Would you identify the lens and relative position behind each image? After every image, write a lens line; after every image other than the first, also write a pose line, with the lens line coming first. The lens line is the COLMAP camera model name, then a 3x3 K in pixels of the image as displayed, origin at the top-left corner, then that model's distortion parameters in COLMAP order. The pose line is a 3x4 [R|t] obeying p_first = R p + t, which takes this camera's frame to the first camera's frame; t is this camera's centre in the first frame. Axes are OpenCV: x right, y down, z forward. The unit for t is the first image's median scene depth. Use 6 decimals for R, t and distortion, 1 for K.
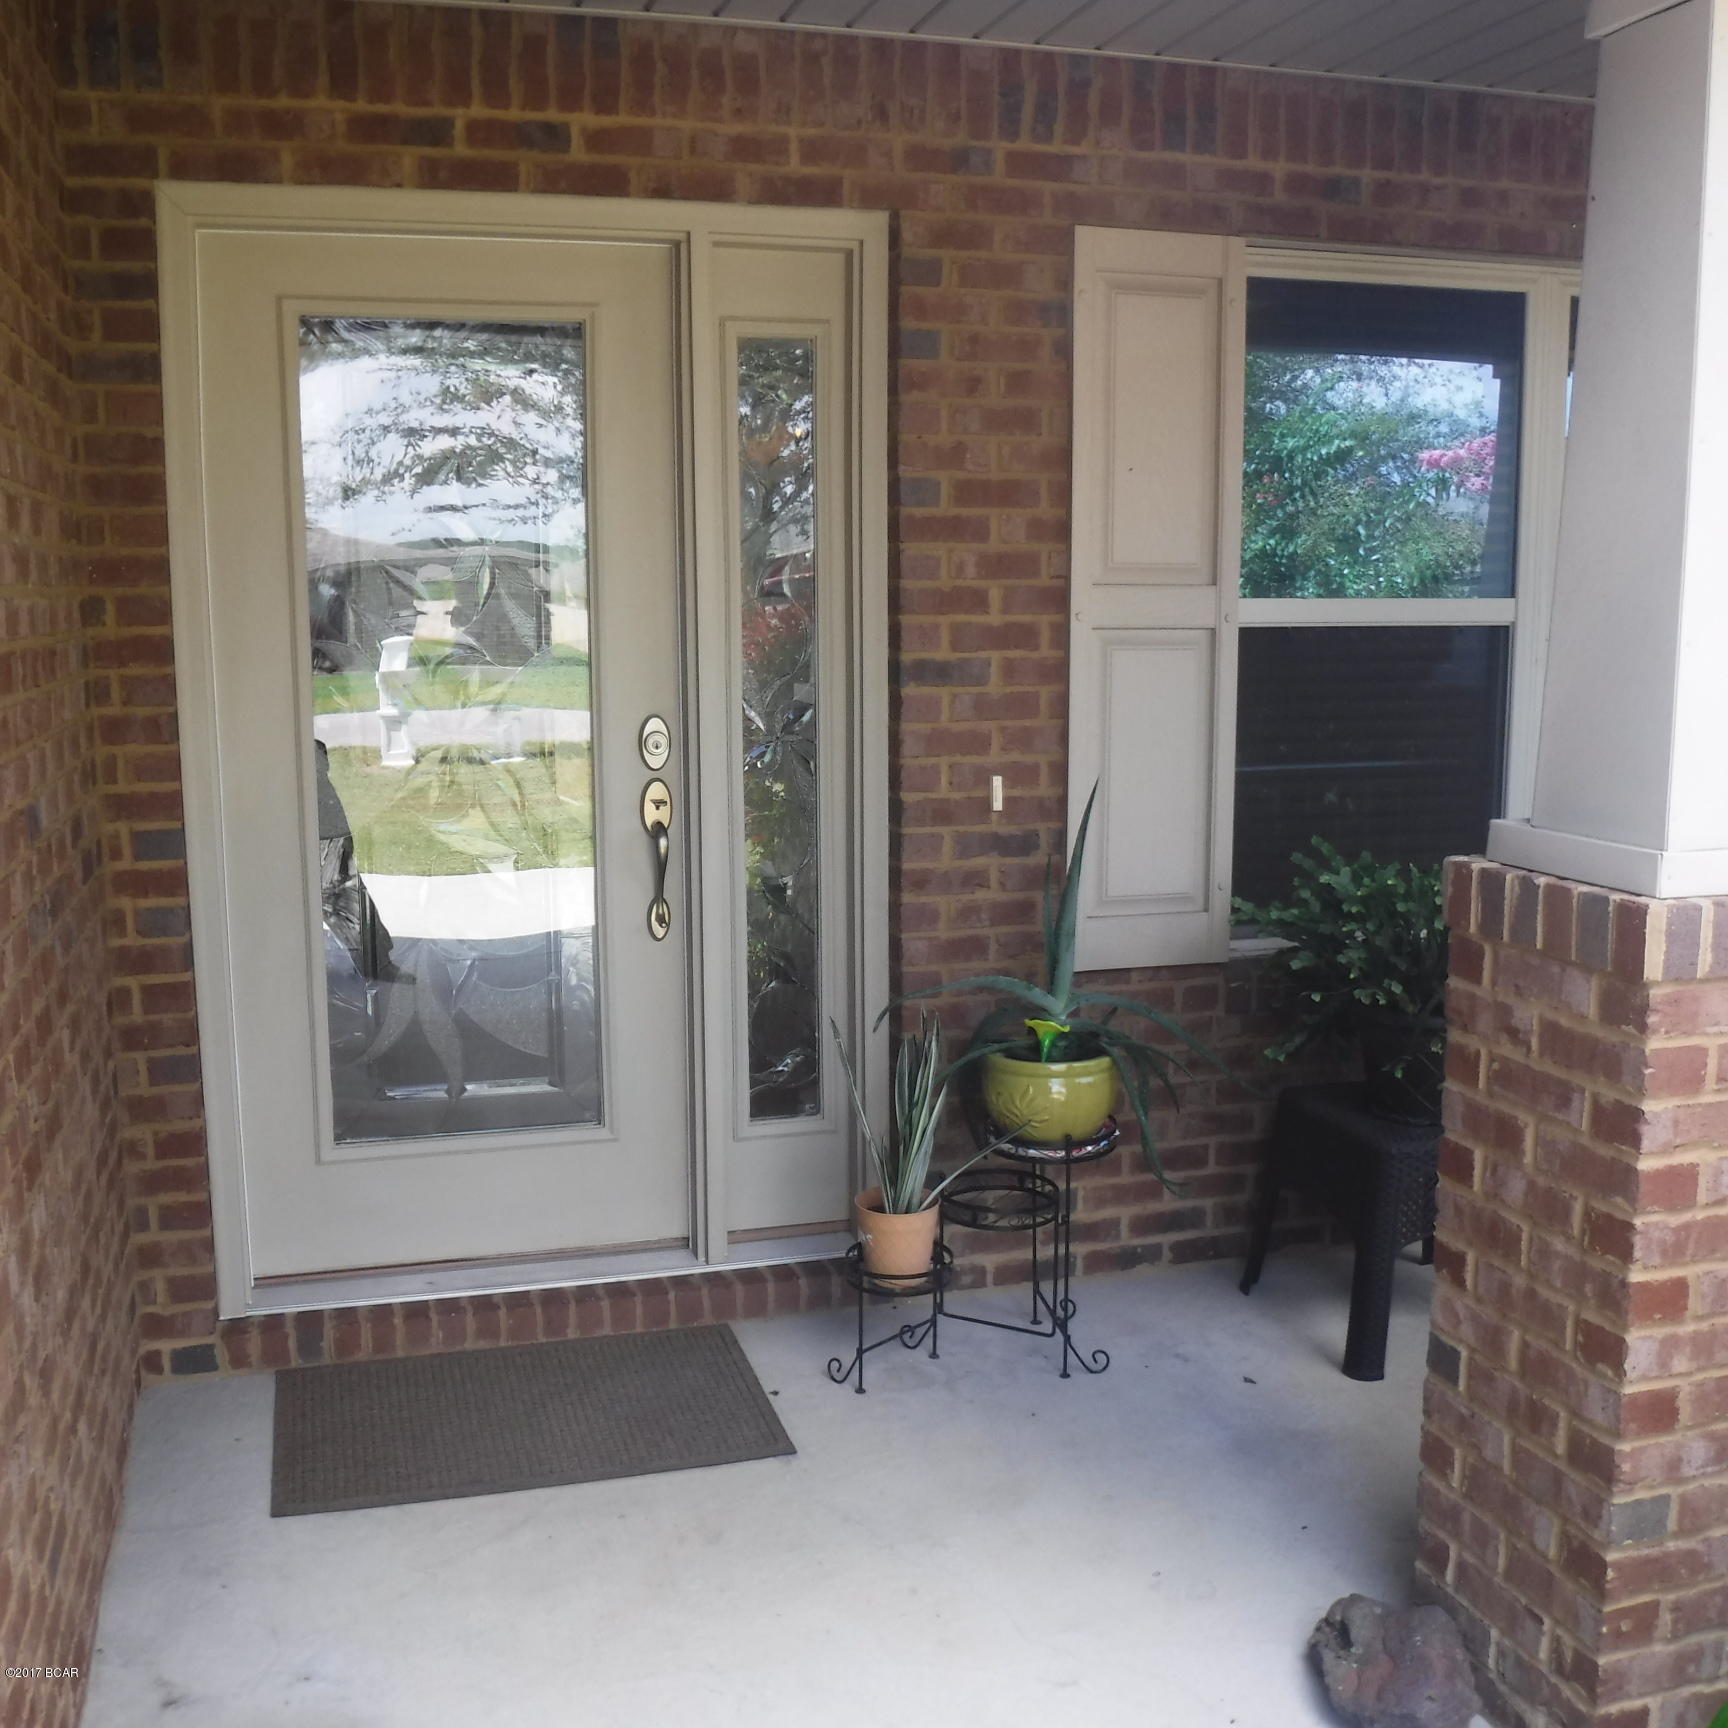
lens RADIAL K [[1884.2, 0, 864.0], [0, 1884.2, 864.0], [0, 0, 1]] dist [-0.097179, 0.029363]
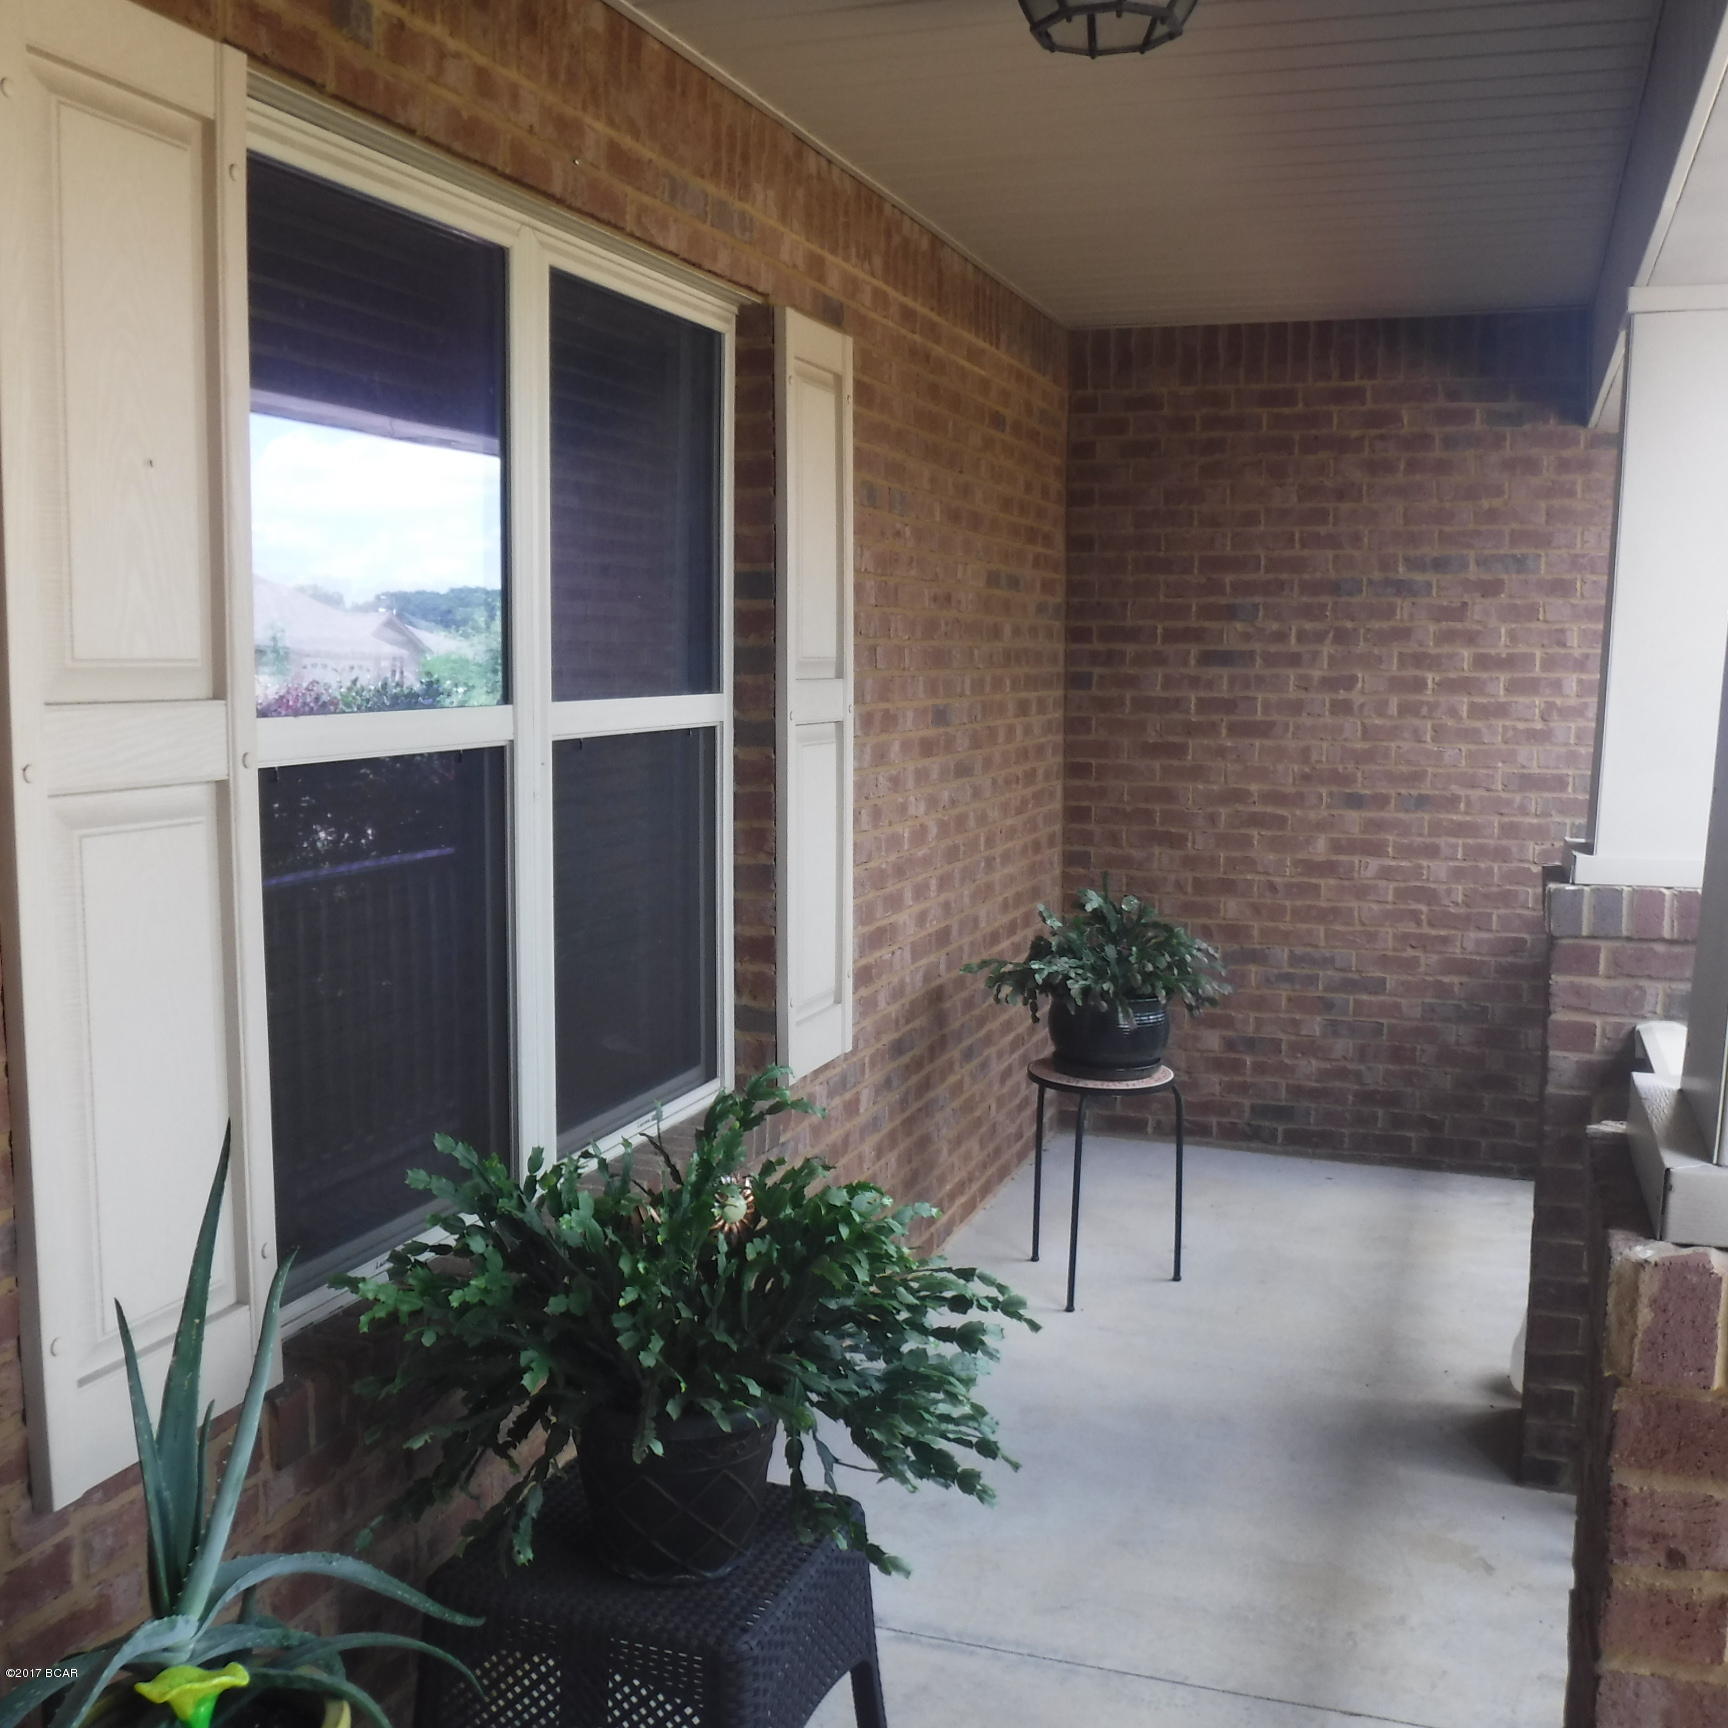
lens RADIAL K [[1884.2, 0, 864.0], [0, 1884.2, 864.0], [0, 0, 1]] dist [-0.097179, 0.029363]
pose [[0.574640, -0.082792, 0.814208, -0.139887], [0.112101, 0.993455, 0.021901, -0.093545], [-0.810692, 0.078688, 0.580161, 0.551048]]
